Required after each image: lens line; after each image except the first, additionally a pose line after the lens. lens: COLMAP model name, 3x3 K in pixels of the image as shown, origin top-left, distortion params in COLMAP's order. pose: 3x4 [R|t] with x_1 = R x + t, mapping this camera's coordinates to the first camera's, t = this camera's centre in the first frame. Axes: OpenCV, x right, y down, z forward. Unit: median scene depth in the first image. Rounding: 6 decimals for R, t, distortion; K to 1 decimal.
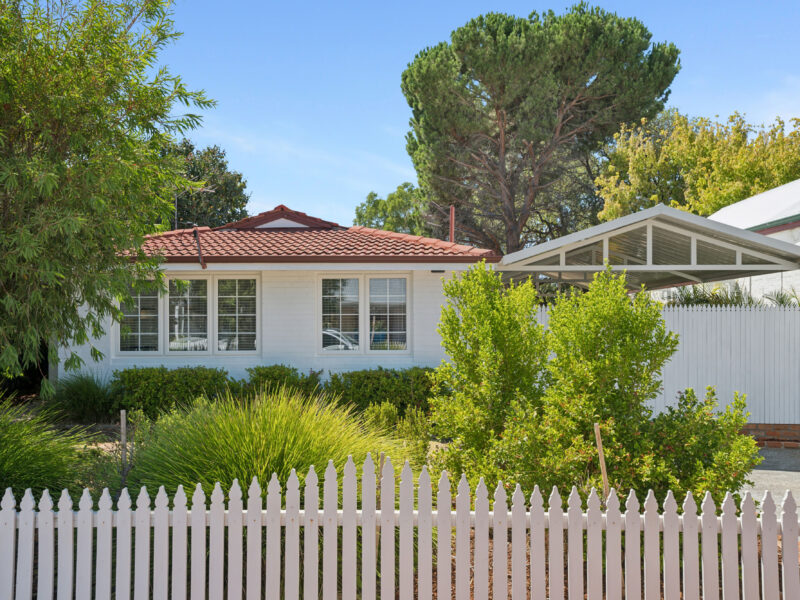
lens RADIAL K [[771.7, 0, 401.4], [0, 771.7, 314.7], [0, 0, 1]] dist [0.002457, 0.006503]
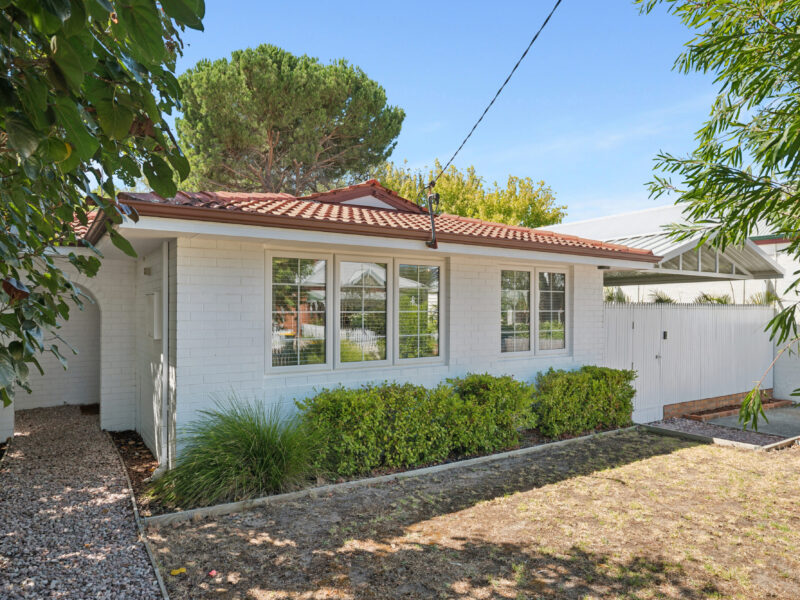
lens RADIAL K [[536.2, 0, 400.0], [0, 536.2, 300.0], [0, 0, 1]] dist [0.000422, -0.000231]
pose [[0.780170, 0.011161, 0.625468, -0.486499], [-0.007545, 0.999936, -0.008432, -0.006064], [-0.625522, 0.001859, 0.780204, 0.523431]]
